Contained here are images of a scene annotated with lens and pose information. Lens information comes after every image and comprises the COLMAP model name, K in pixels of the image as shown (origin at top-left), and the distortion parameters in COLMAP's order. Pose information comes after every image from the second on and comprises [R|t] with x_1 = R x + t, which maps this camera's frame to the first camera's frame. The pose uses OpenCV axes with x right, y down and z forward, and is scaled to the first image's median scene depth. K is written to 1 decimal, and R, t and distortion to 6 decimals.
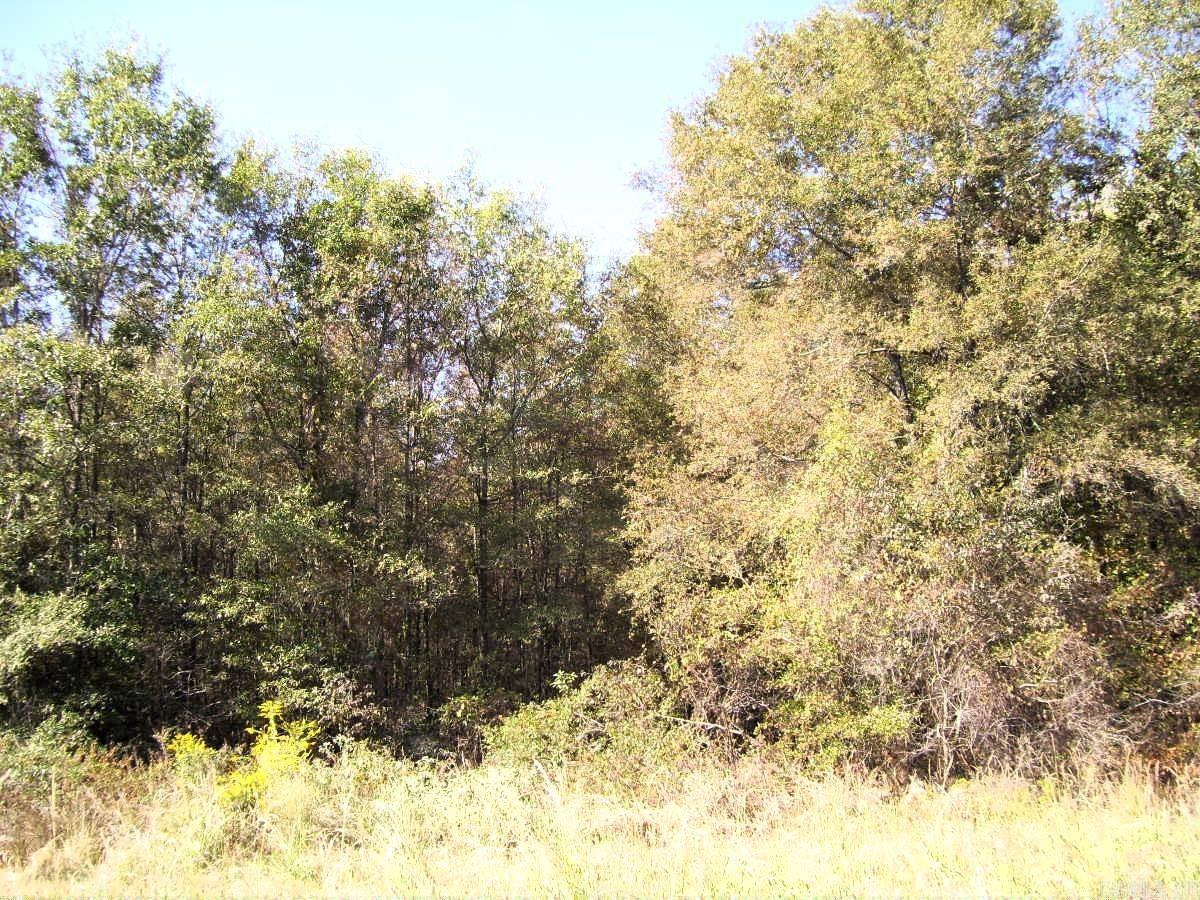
lens RADIAL K [[1330.7, 0, 603.6], [0, 1330.7, 450.5], [0, 0, 1]] dist [-0.132036, 0.000000]
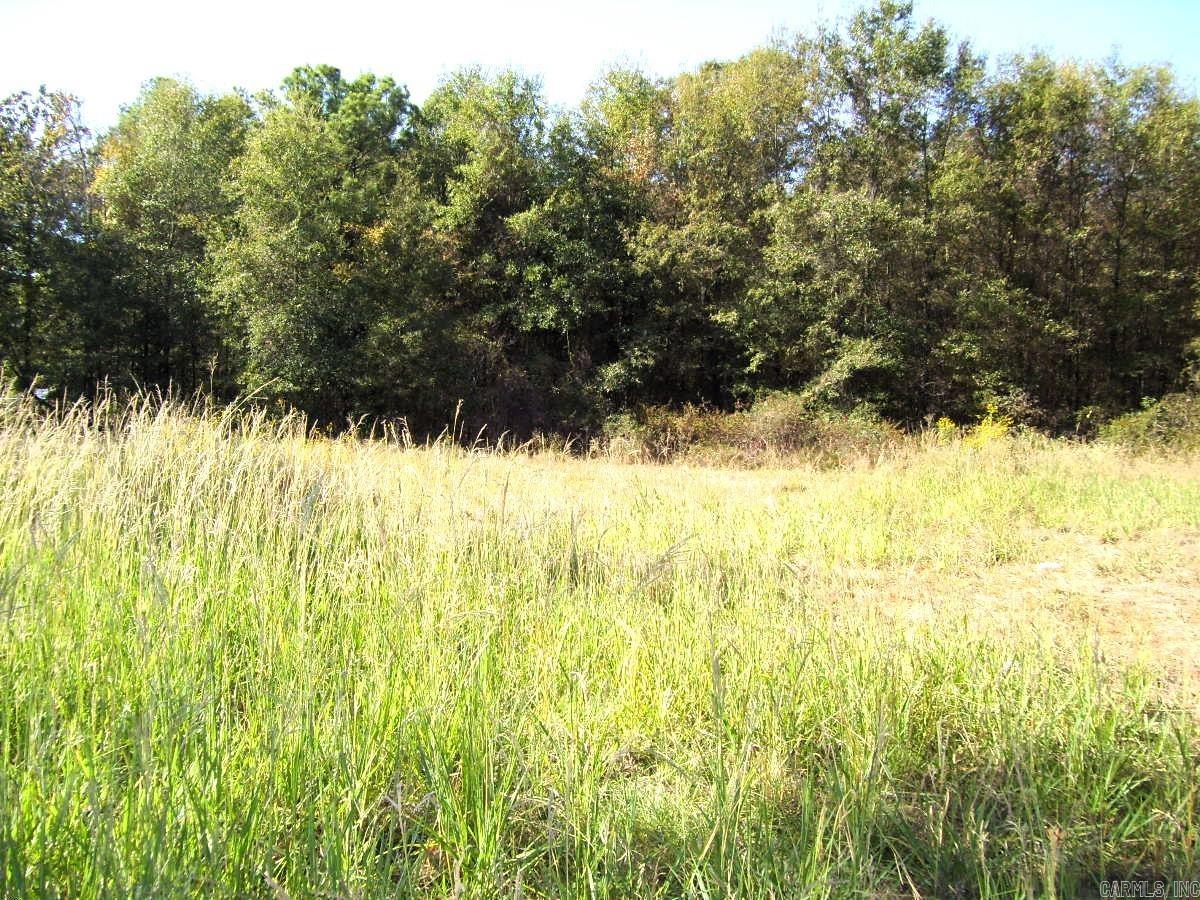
lens RADIAL K [[1330.7, 0, 601.4], [0, 1330.7, 446.5], [0, 0, 1]] dist [-0.132036, 0.000000]
pose [[0.880560, 0.083264, -0.466564, 0.130218], [0.027591, 0.973770, 0.225855, -0.165189], [0.473131, -0.211752, 0.855165, -0.770580]]
